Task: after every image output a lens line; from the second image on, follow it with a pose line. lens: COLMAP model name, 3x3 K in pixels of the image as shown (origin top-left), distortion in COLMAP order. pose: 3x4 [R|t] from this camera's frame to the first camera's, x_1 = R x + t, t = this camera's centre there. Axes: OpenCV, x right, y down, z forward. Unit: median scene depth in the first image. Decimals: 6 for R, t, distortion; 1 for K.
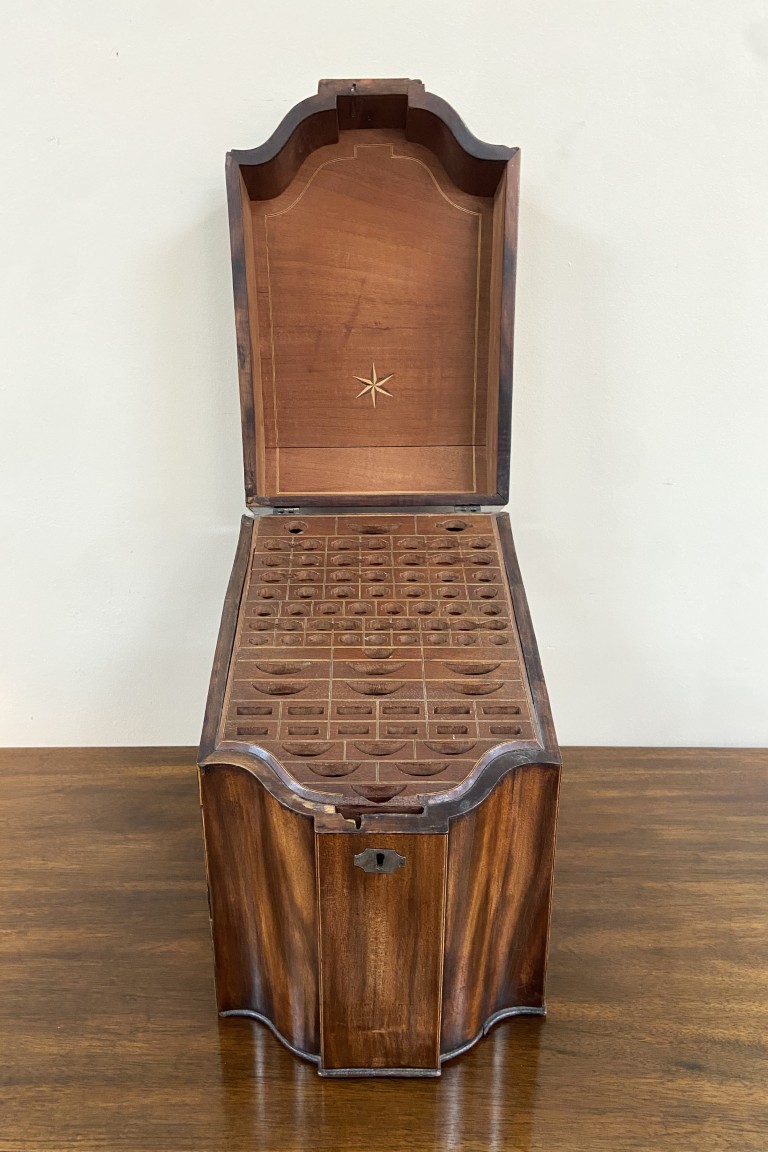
lens RADIAL K [[979.9, 0, 379.5], [0, 979.9, 603.3], [0, 0, 1]] dist [0.137099, -0.188036]
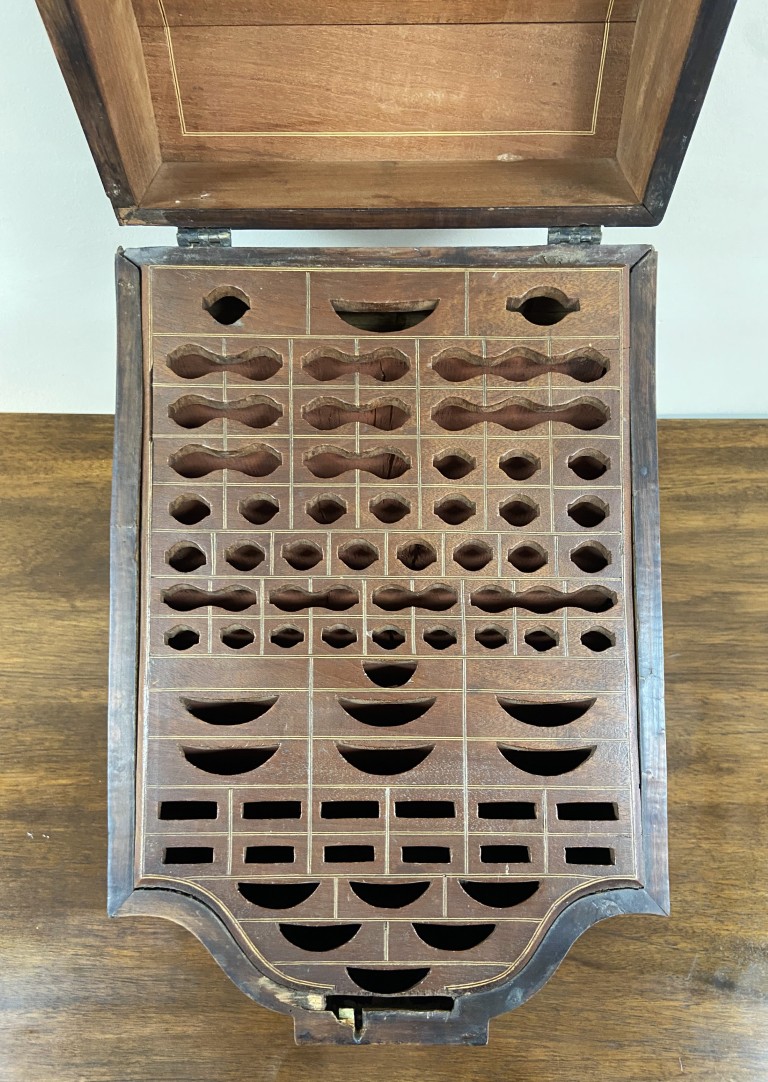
lens RADIAL K [[835.0, 0, 403.0], [0, 835.0, 559.5], [0, 0, 1]] dist [0.116542, -0.153955]
pose [[0.999932, 0.007405, 0.008989, 0.001499], [-0.011642, 0.657902, 0.753014, -0.314509], [-0.000338, -0.753067, 0.657943, 0.611300]]
